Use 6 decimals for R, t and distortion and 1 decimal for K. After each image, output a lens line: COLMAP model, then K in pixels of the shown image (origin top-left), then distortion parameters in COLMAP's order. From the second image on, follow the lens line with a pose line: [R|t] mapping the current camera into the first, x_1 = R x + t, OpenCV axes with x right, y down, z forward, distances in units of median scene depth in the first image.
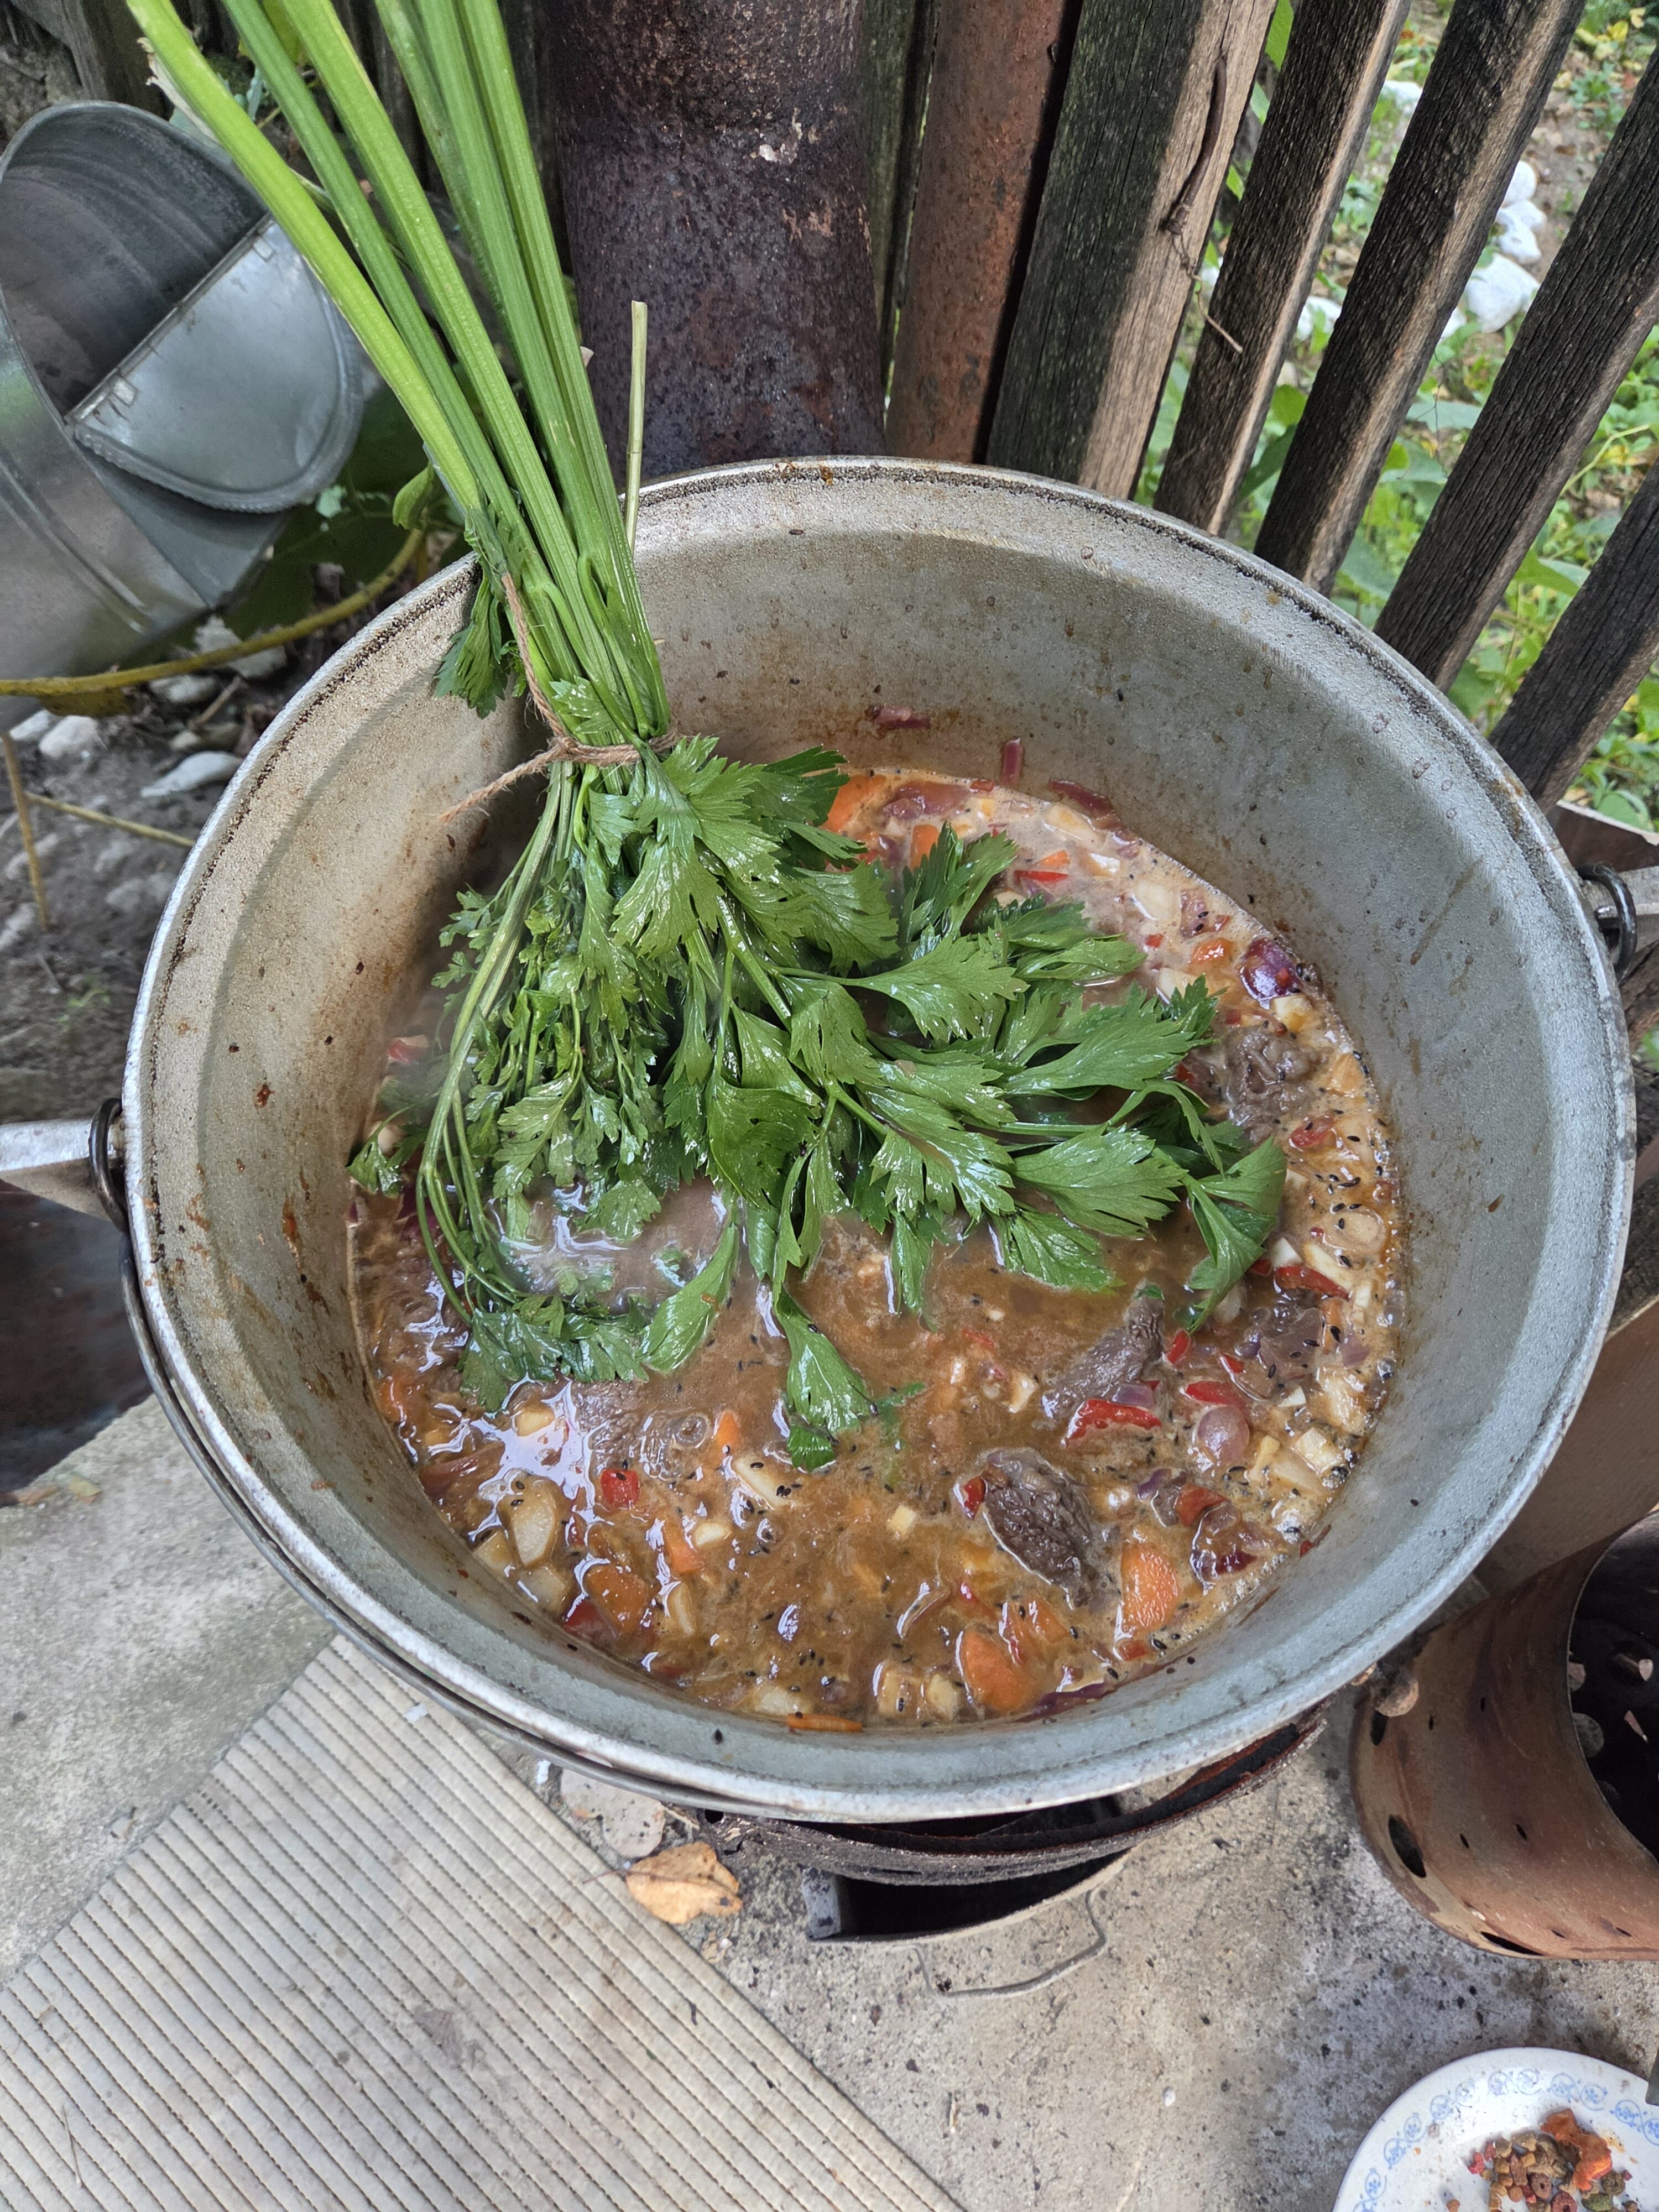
lens RADIAL K [[1502.2, 0, 821.8], [0, 1502.2, 1141.1], [0, 0, 1]] dist [0.045566, -0.050895]
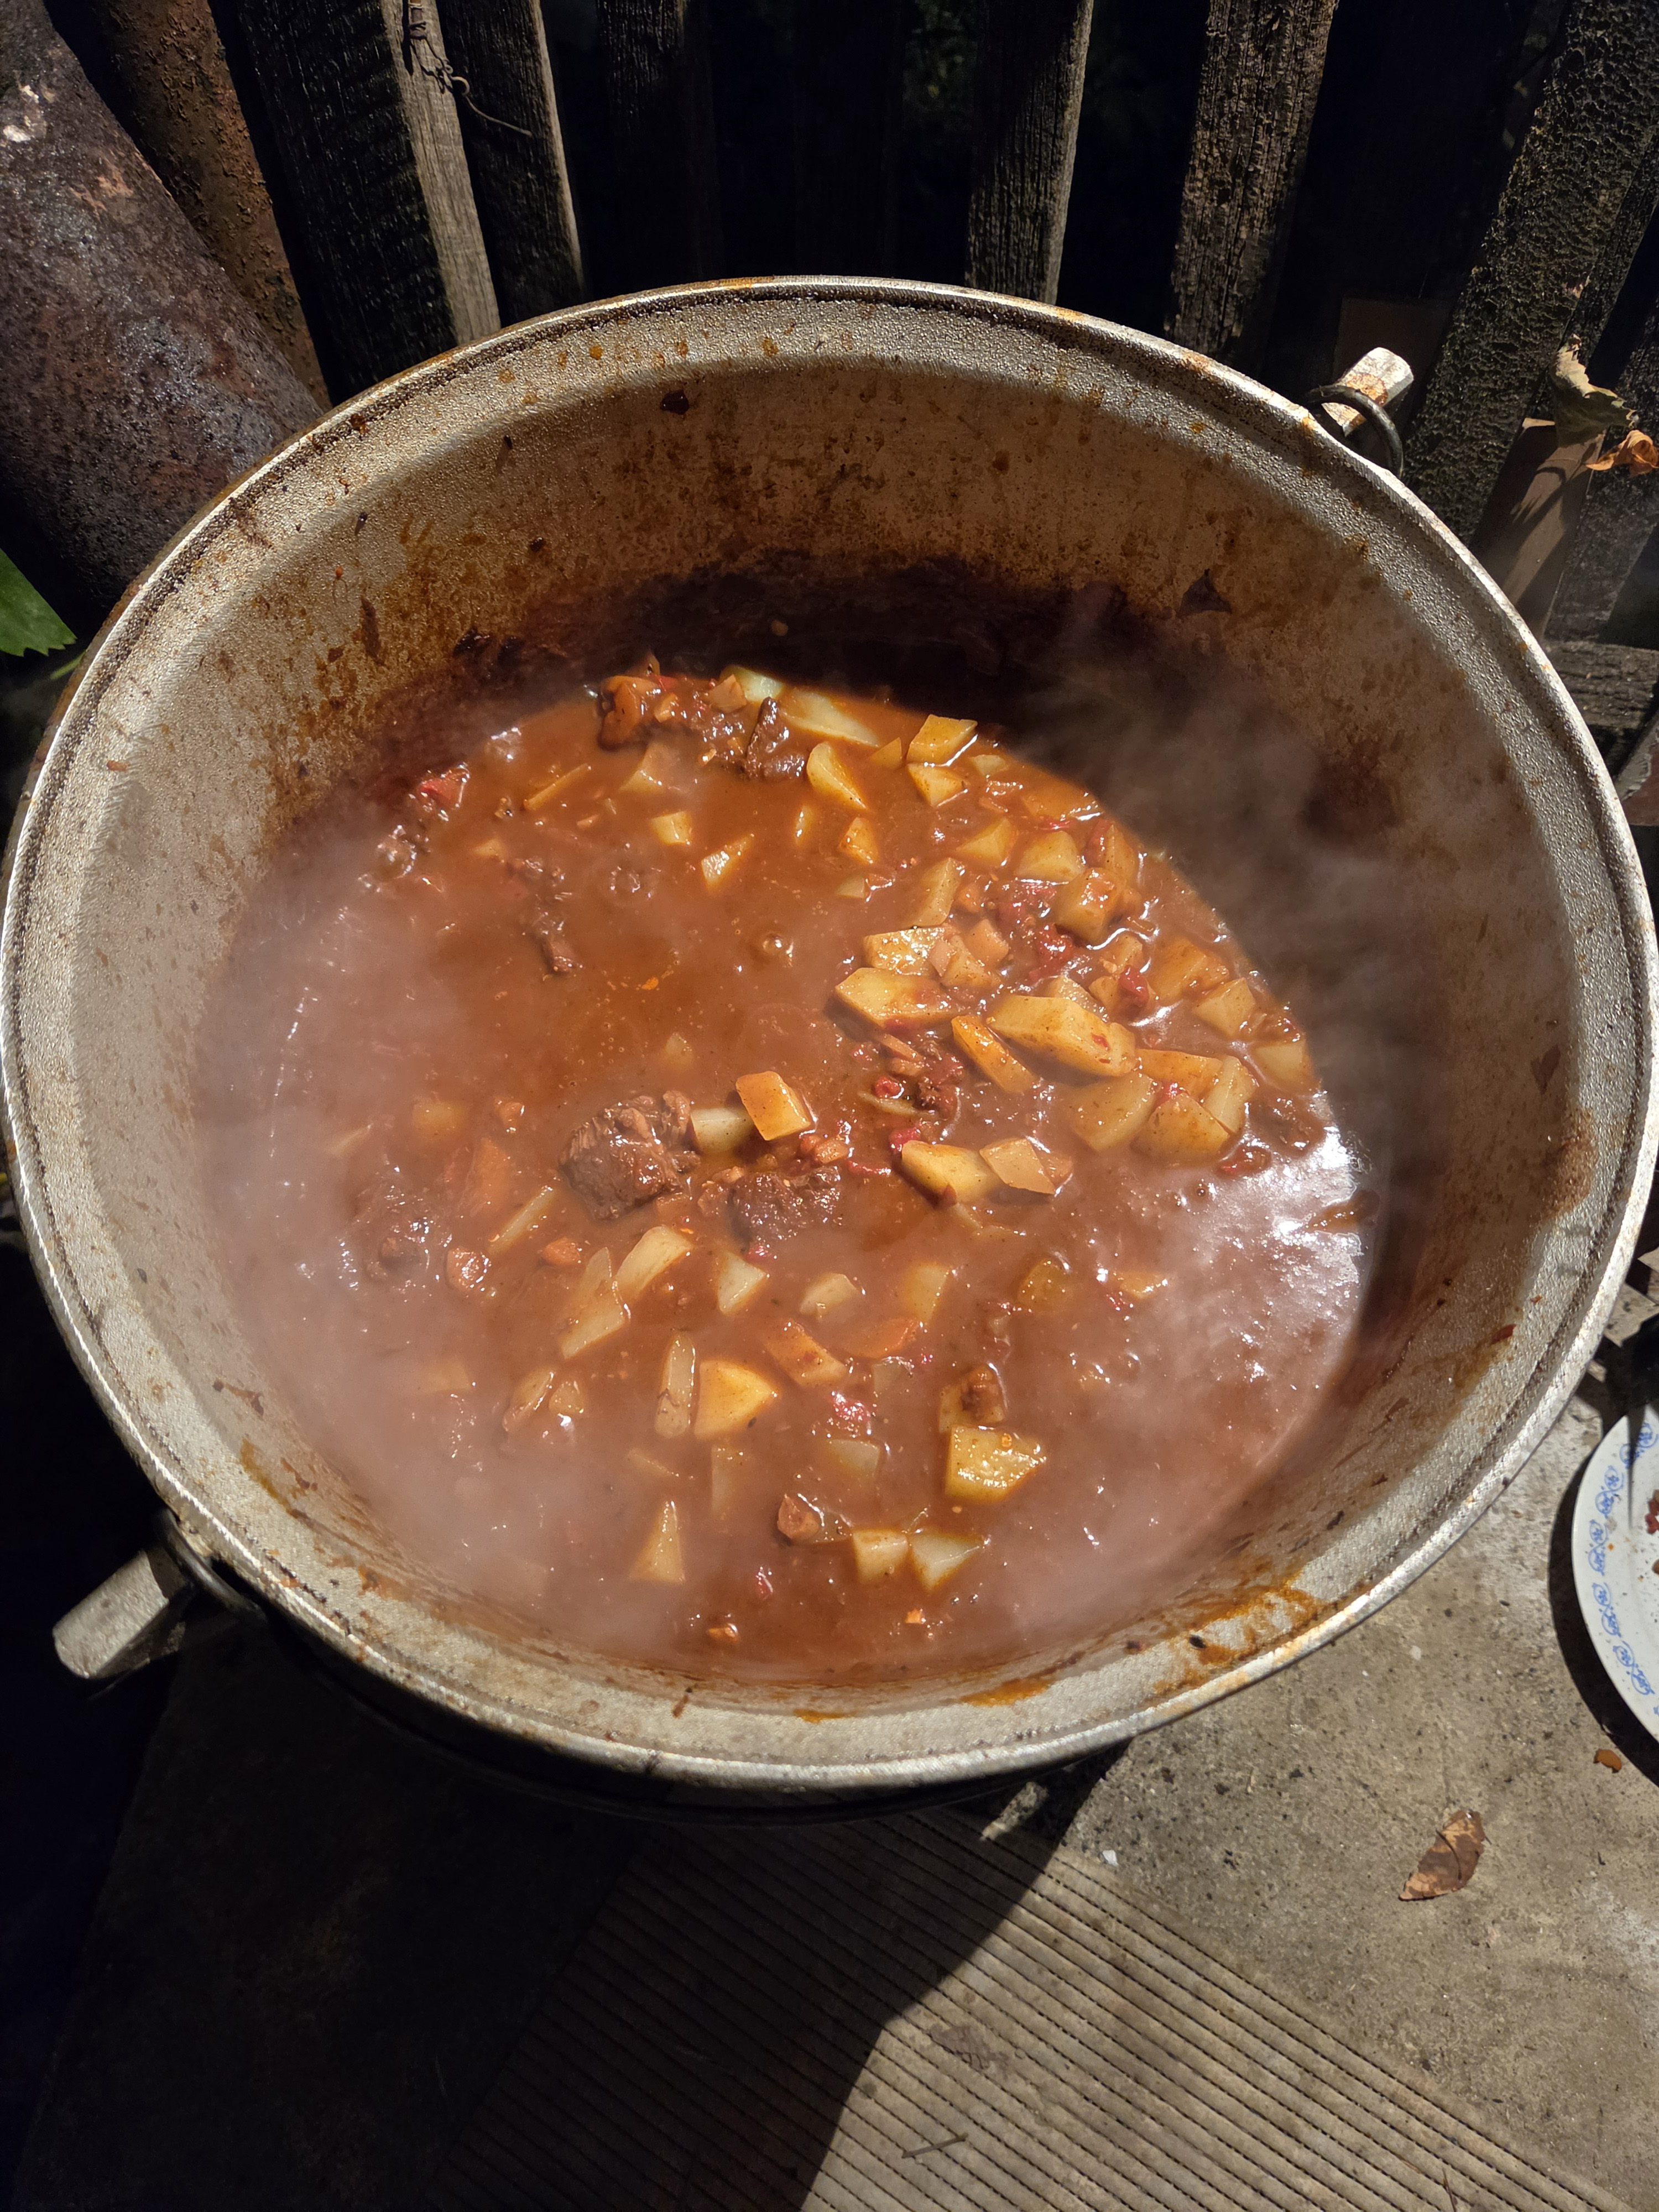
lens RADIAL K [[1502.2, 0, 821.8], [0, 1502.2, 1141.1], [0, 0, 1]] dist [0.045566, -0.050895]
pose [[0.793816, -0.572765, 0.204442, -0.122260], [0.555059, 0.819719, 0.141319, -0.054395], [-0.248527, 0.001296, 0.968624, 0.068559]]
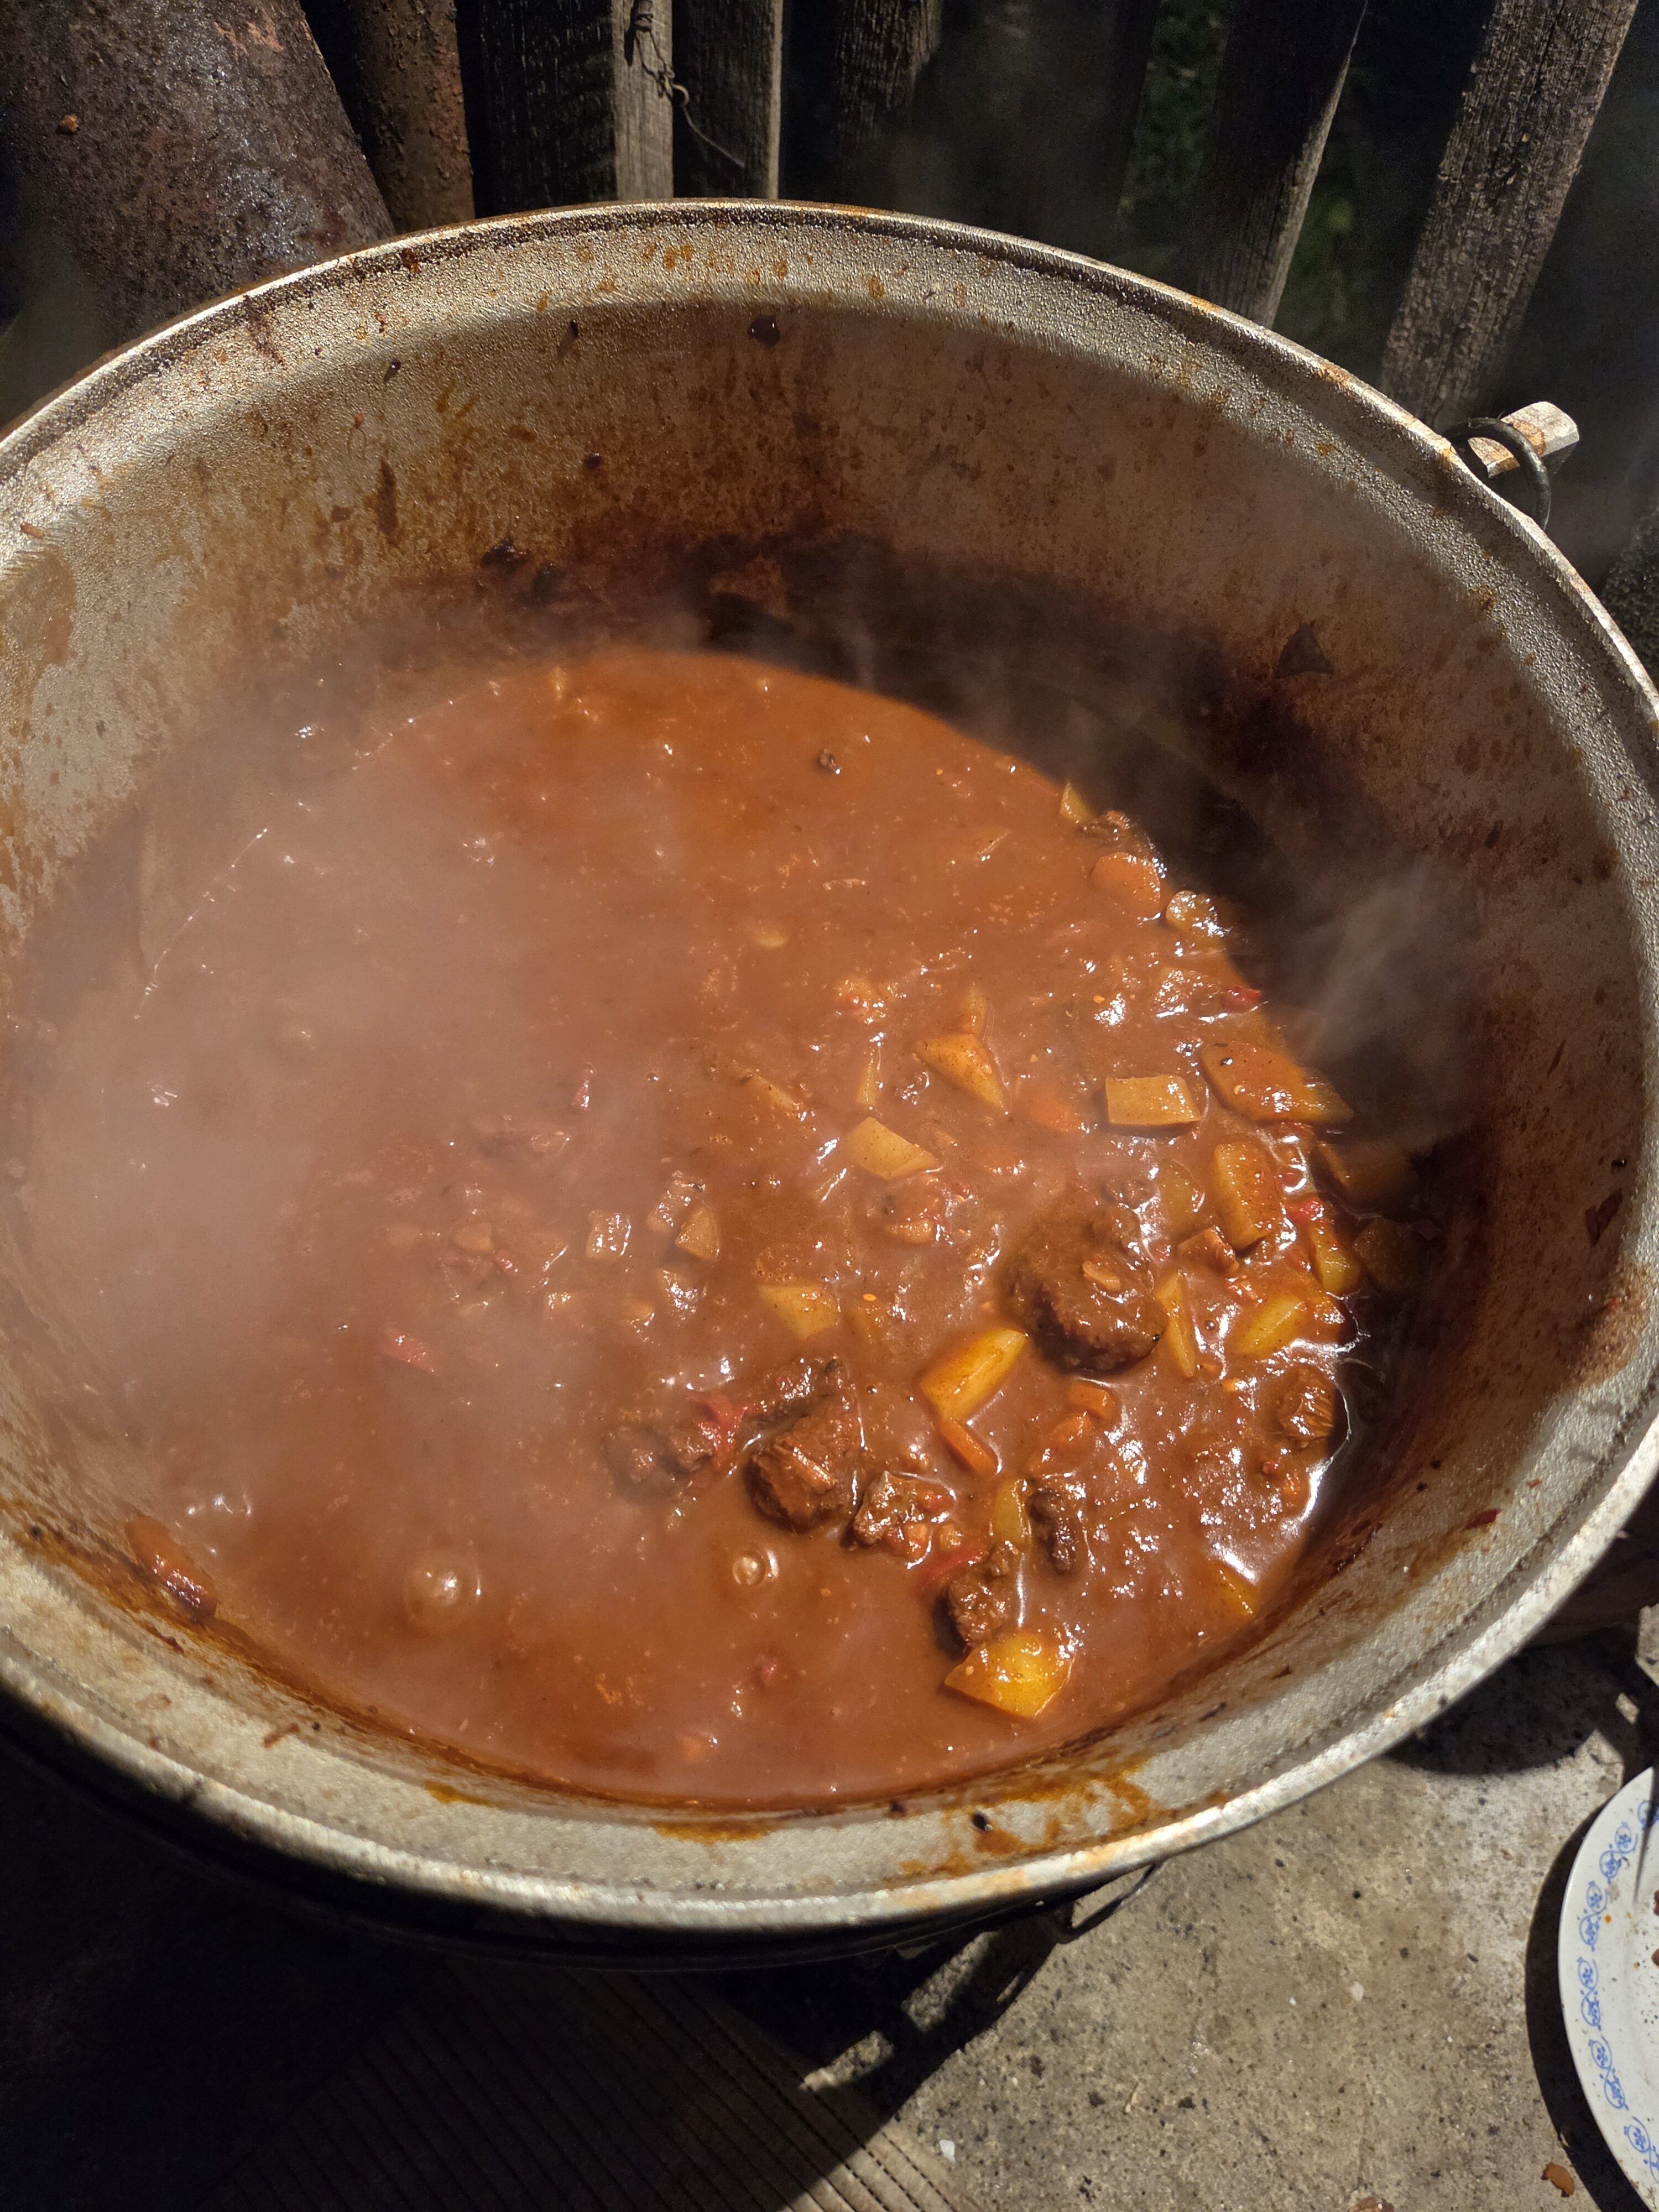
lens RADIAL K [[1508.6, 0, 835.3], [0, 1508.6, 1120.3], [0, 0, 1]] dist [0.057339, -0.068174]
pose [[0.909880, -0.349856, 0.222979, -0.079669], [0.358461, 0.933543, 0.002015, 0.031764], [-0.208866, 0.078095, 0.974821, 0.141789]]
